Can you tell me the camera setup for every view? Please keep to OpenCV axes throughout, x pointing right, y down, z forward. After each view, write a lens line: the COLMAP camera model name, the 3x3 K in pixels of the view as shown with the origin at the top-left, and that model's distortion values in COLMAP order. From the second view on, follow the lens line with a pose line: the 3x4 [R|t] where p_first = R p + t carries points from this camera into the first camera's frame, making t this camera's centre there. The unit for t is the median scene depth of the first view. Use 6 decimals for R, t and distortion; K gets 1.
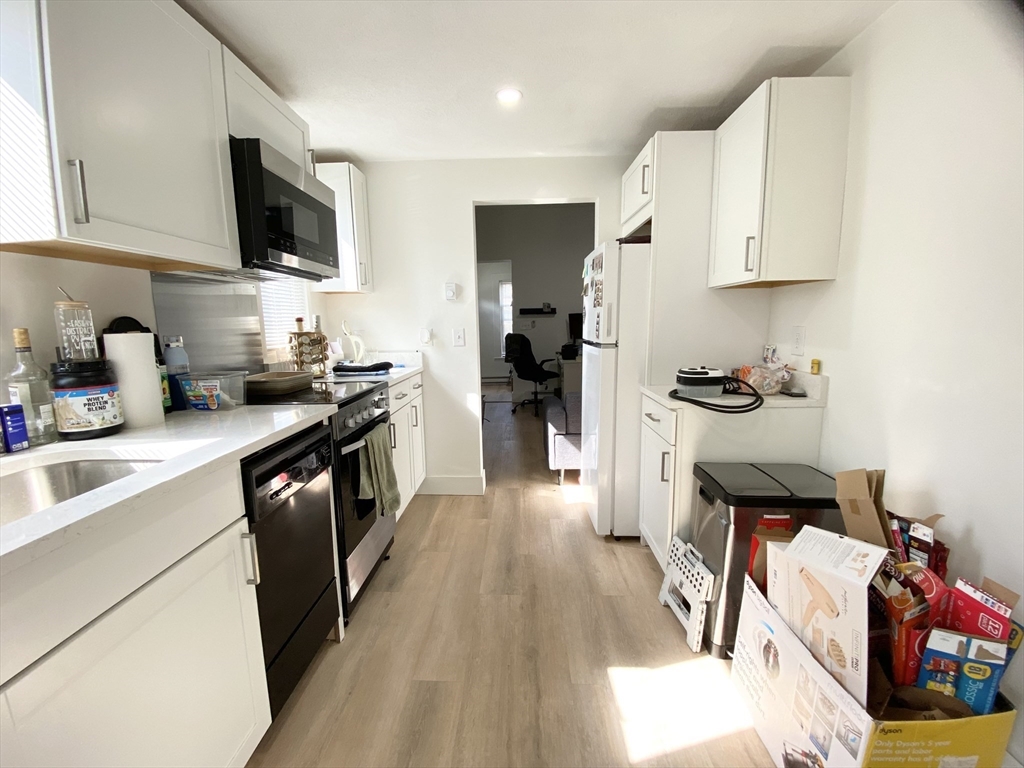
lens RADIAL K [[415.3, 0, 511.5], [0, 415.3, 379.1], [0, 0, 1]] dist [-0.000529, -0.000088]
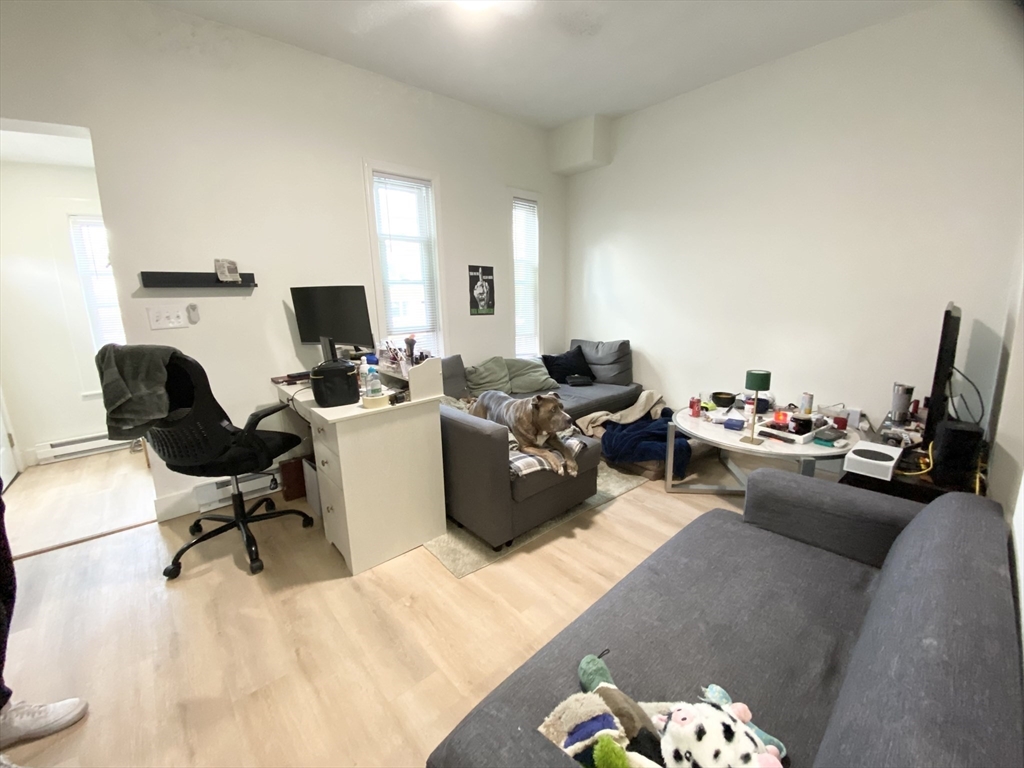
lens RADIAL K [[415.3, 0, 511.5], [0, 415.3, 379.1], [0, 0, 1]] dist [-0.000529, -0.000088]
pose [[0.731777, -0.131738, 0.668691, 0.001900], [0.108229, 0.991153, 0.076827, -0.069639], [-0.672896, 0.016152, 0.739560, 0.518041]]
